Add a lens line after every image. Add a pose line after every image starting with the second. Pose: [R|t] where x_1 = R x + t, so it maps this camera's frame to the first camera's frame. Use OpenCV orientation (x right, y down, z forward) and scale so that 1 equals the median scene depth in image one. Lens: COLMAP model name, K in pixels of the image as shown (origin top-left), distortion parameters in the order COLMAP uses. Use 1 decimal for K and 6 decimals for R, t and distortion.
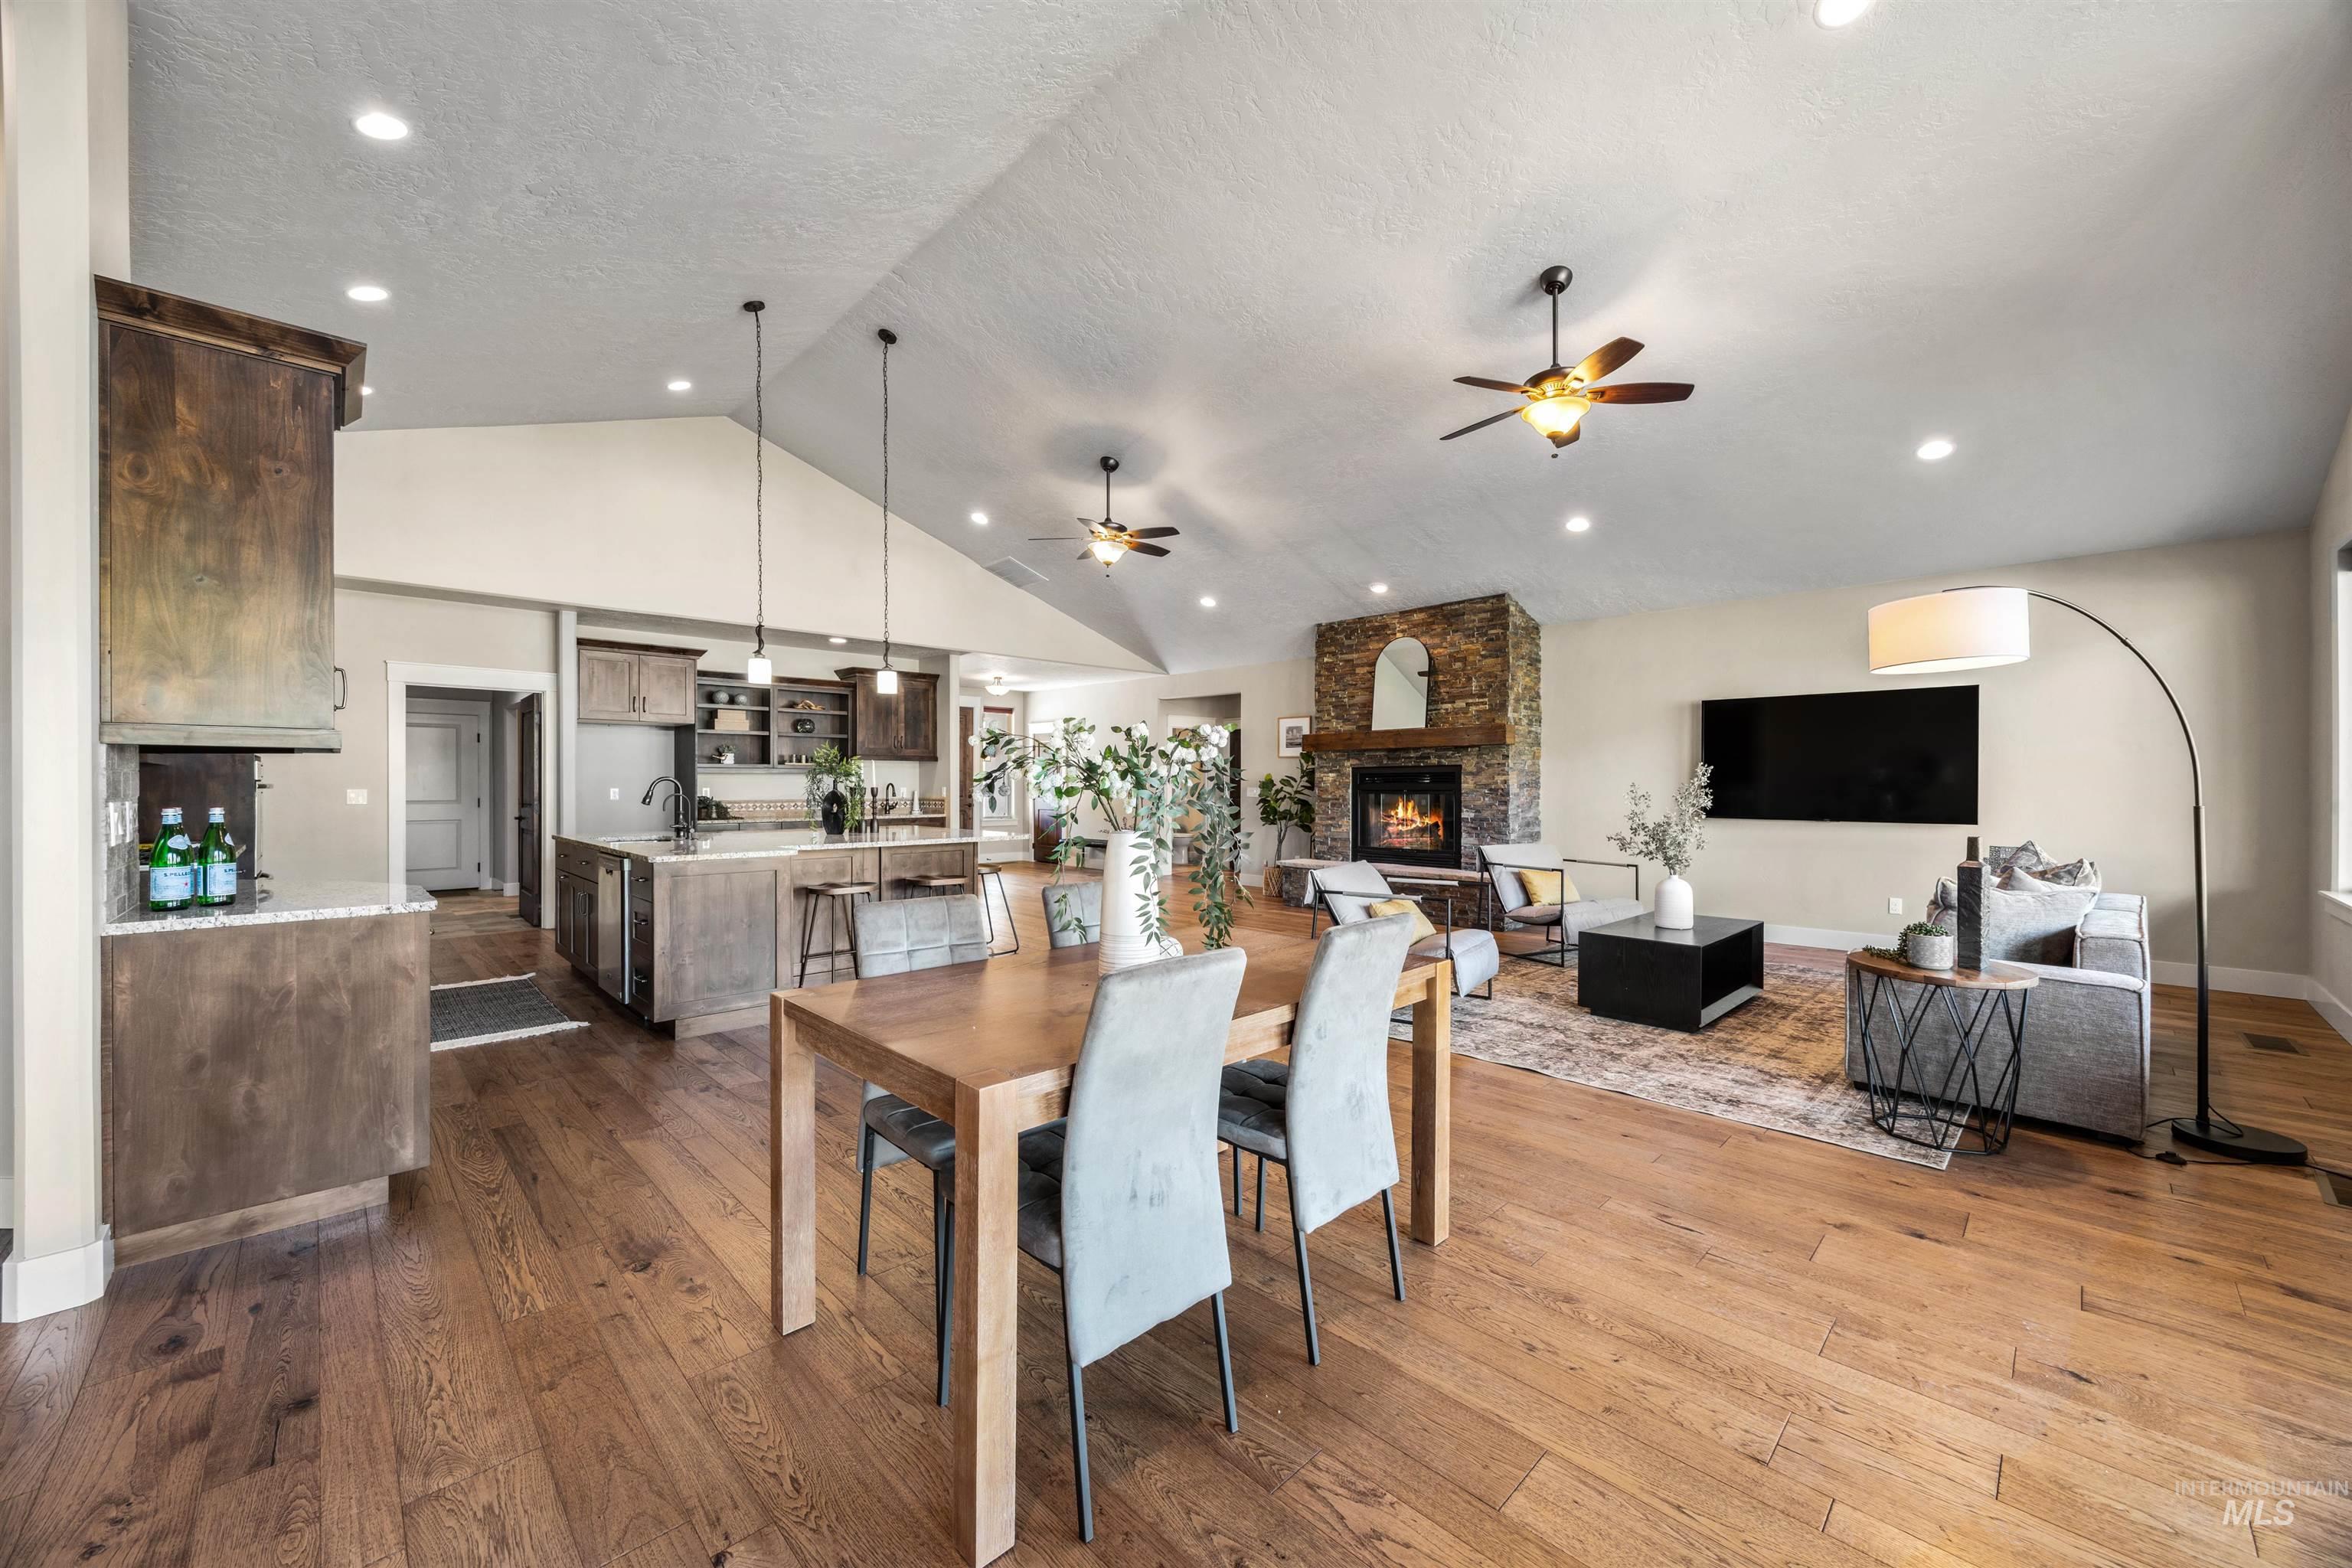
lens RADIAL K [[888.5, 0, 1173.3], [0, 888.5, 787.9], [0, 0, 1]] dist [-0.003956, 0.000754]
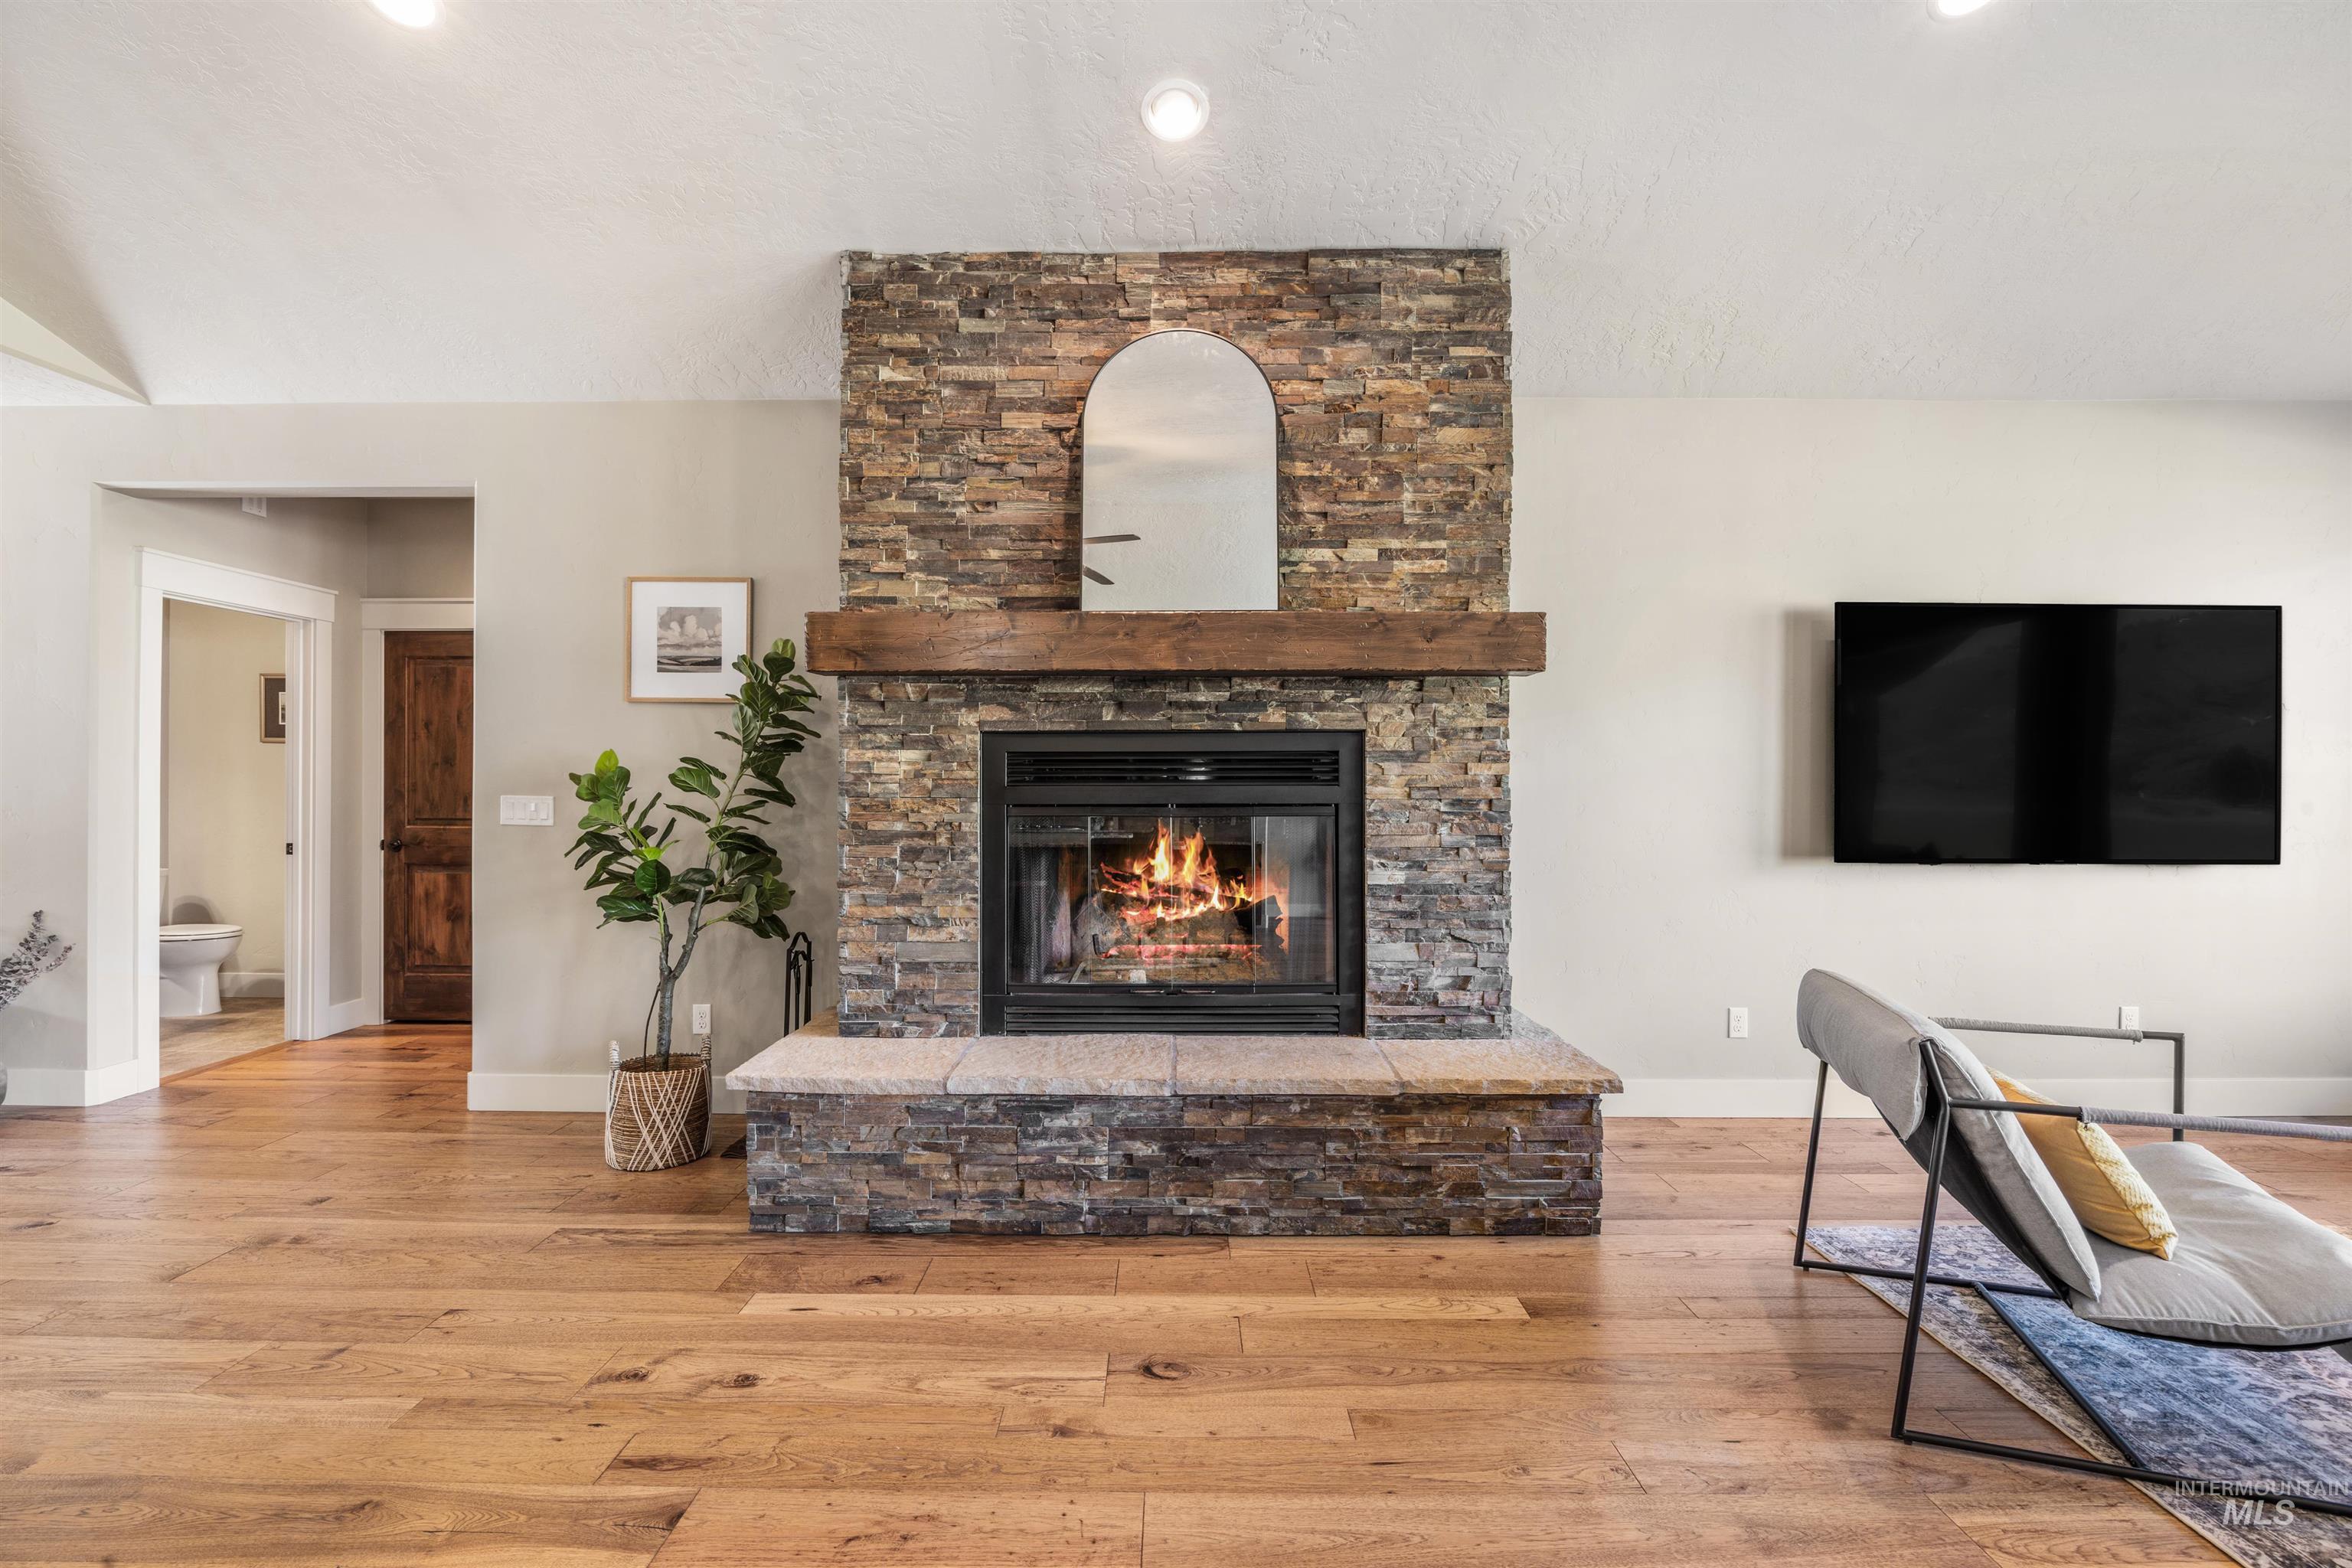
lens RADIAL K [[1020.4, 0, 1177.6], [0, 1020.4, 783.5], [0, 0, 1]] dist [-0.009888, -0.000549]
pose [[0.699911, 0.000908, 0.714230, -0.005741], [0.001874, 0.999993, -0.003107, -0.004235], [-0.714228, 0.003513, 0.699904, 0.746097]]
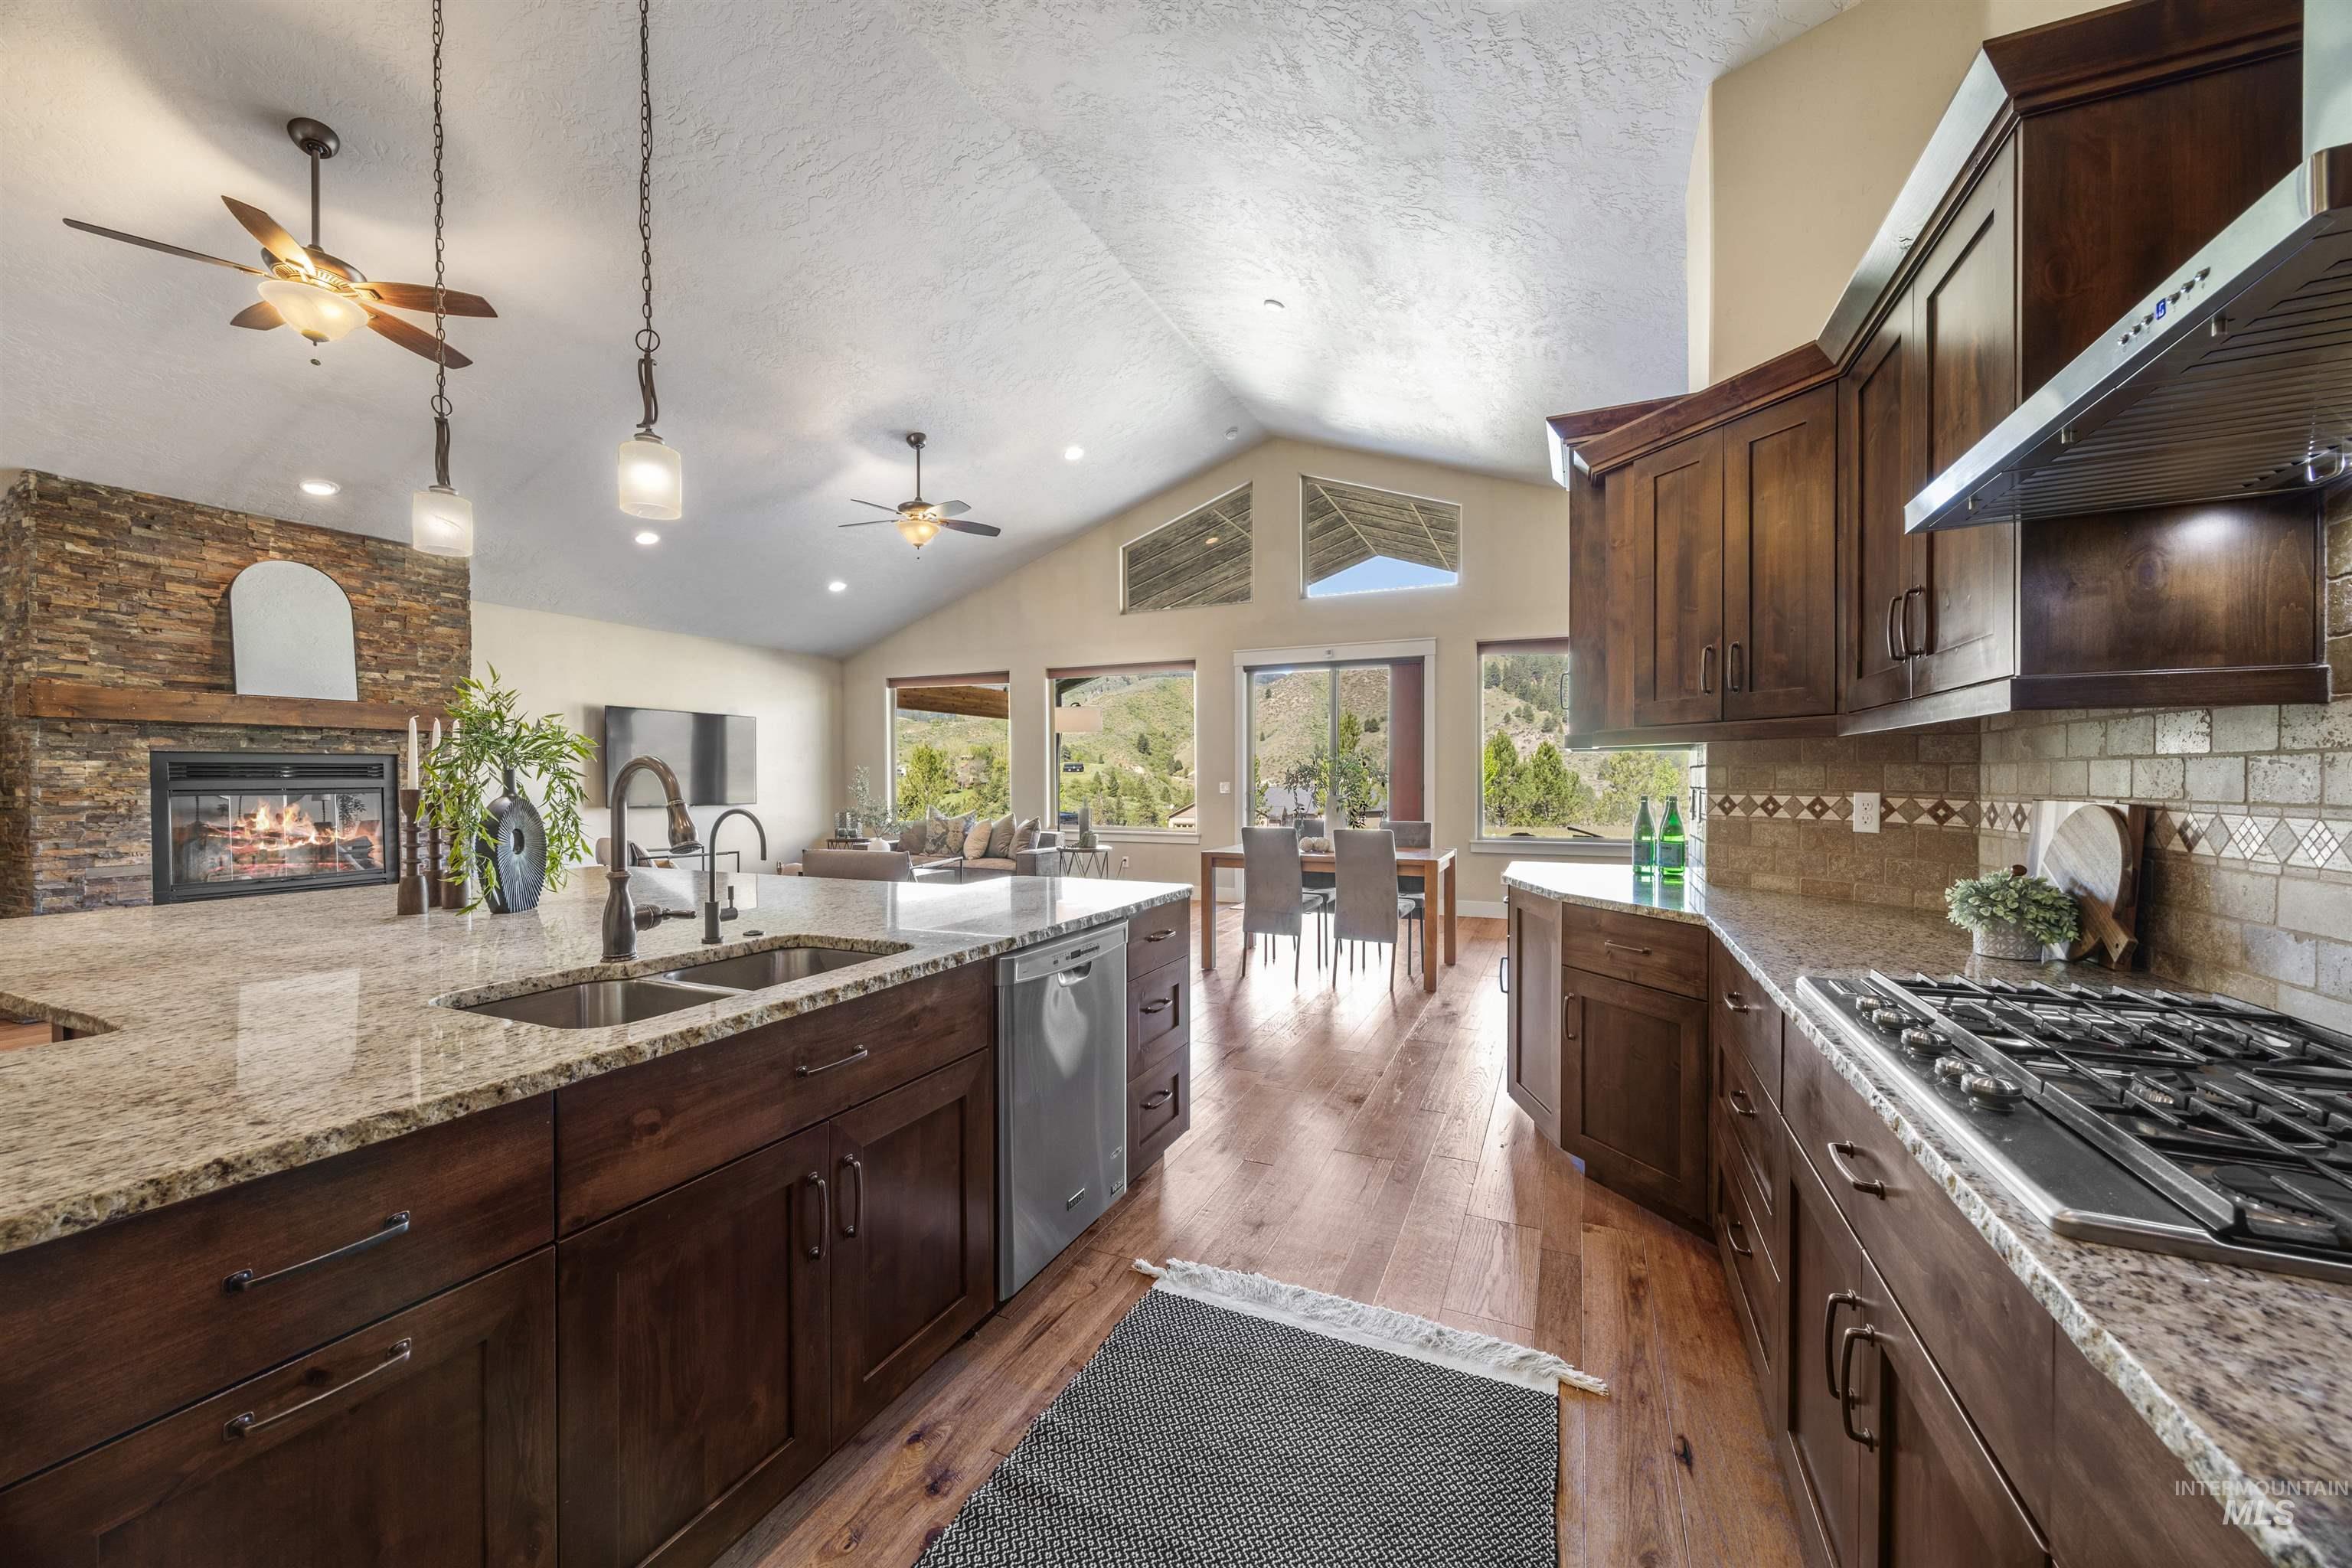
lens RADIAL K [[888.5, 0, 1165.8], [0, 888.5, 787.4], [0, 0, 1]] dist [-0.003956, 0.000754]
pose [[-0.360776, -0.010065, 0.932598, -0.607221], [0.006362, 0.999892, 0.013253, -0.003589], [-0.932631, 0.010715, -0.360673, 0.630327]]
